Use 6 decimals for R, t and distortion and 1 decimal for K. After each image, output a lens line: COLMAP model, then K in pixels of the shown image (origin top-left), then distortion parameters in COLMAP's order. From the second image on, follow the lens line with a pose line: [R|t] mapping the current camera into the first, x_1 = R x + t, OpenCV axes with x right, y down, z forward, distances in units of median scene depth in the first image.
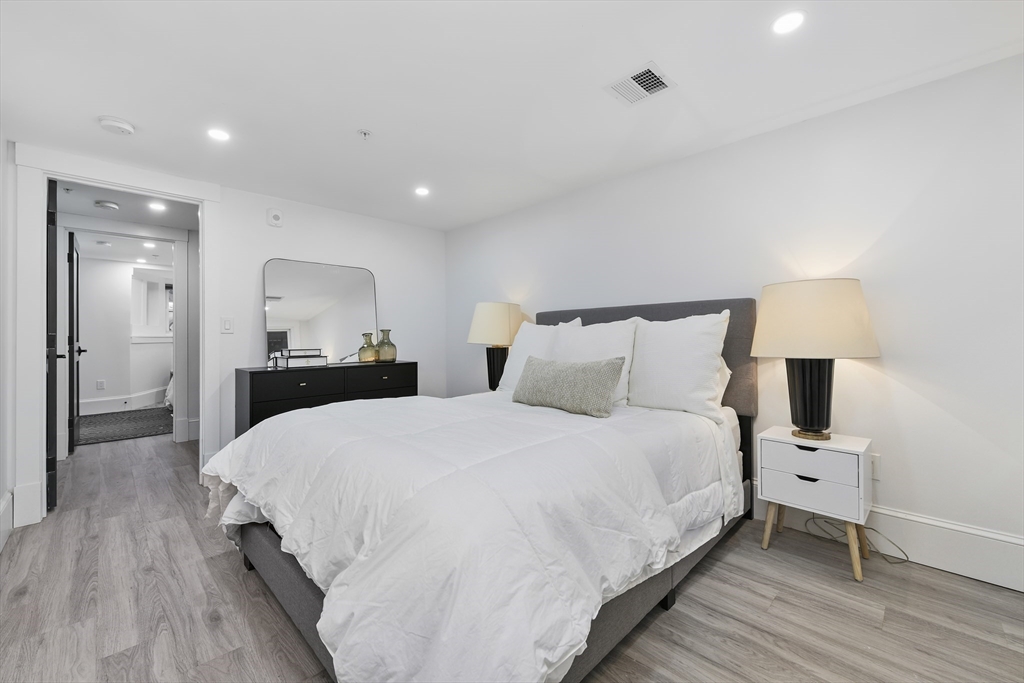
lens RADIAL K [[411.8, 0, 517.6], [0, 411.8, 342.9], [0, 0, 1]] dist [-0.000978, -0.001471]
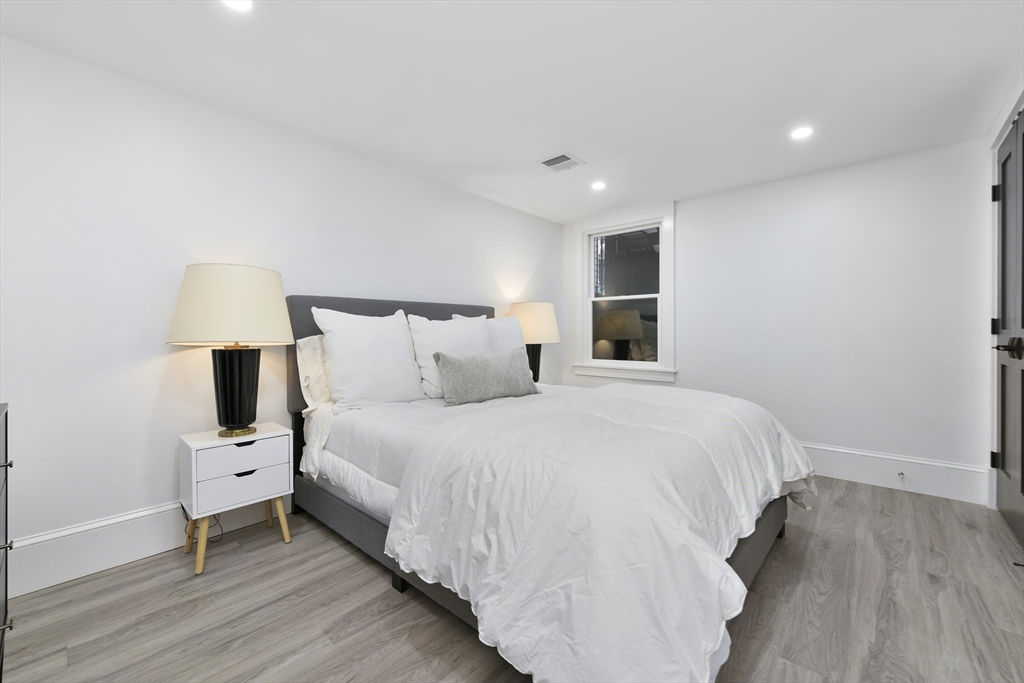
lens RADIAL K [[411.8, 0, 517.4], [0, 411.8, 334.9], [0, 0, 1]] dist [-0.000978, -0.001471]
pose [[-0.051897, 0.006821, 0.998629, -0.586767], [0.016451, 0.999847, -0.005975, 0.002434], [-0.998517, 0.016119, -0.052002, 0.606340]]
